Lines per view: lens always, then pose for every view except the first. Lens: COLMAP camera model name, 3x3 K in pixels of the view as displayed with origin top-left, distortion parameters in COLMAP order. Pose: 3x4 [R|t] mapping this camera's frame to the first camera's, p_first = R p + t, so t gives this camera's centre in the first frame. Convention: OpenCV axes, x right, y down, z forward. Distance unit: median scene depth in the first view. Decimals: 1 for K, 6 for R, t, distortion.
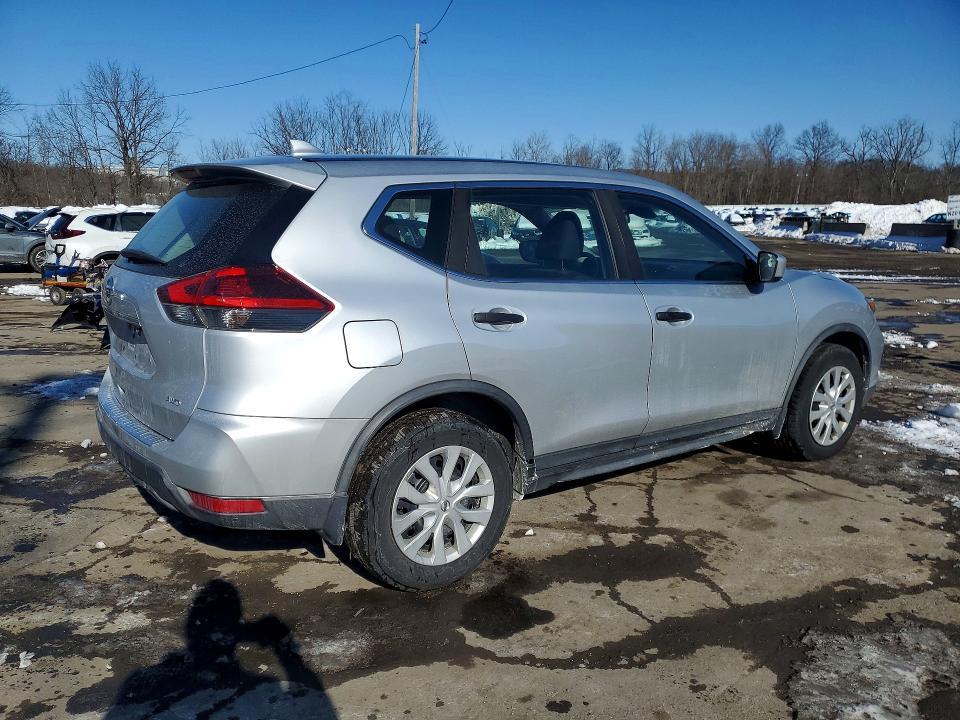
lens RADIAL K [[744.5, 0, 480.0], [0, 744.5, 360.0], [0, 0, 1]] dist [0.041802, 0.000611]
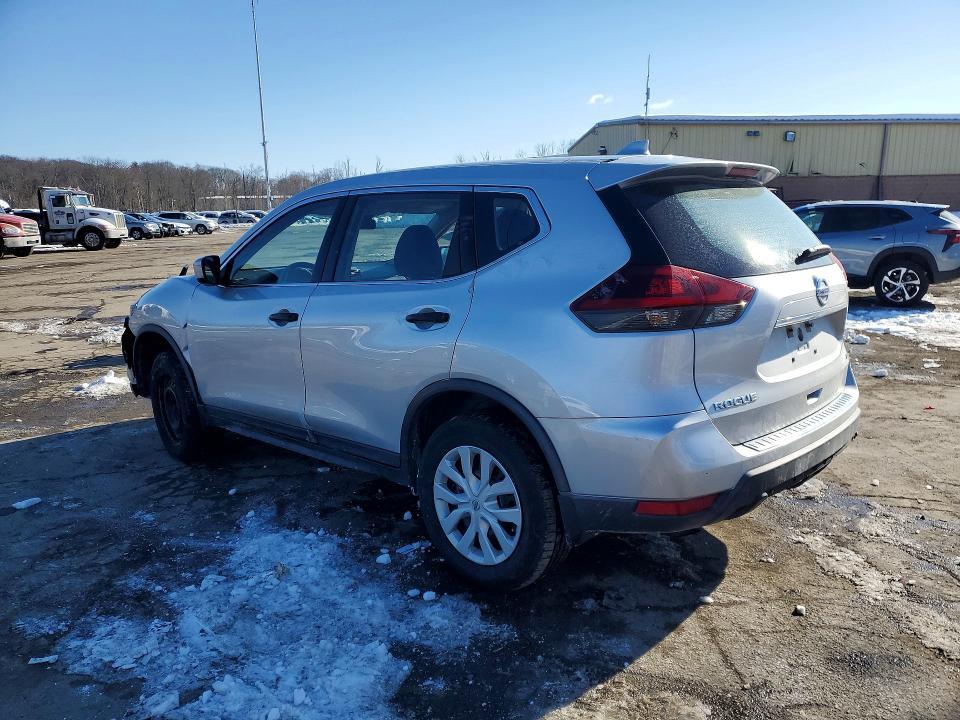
lens RADIAL K [[763.3, 0, 480.0], [0, 763.3, 360.0], [0, 0, 1]] dist [0.007609, 0.008331]
pose [[-0.189003, -0.179786, 0.965378, -0.094373], [0.208390, 0.953361, 0.218347, -0.021102], [-0.959610, 0.242443, -0.142723, 0.111419]]
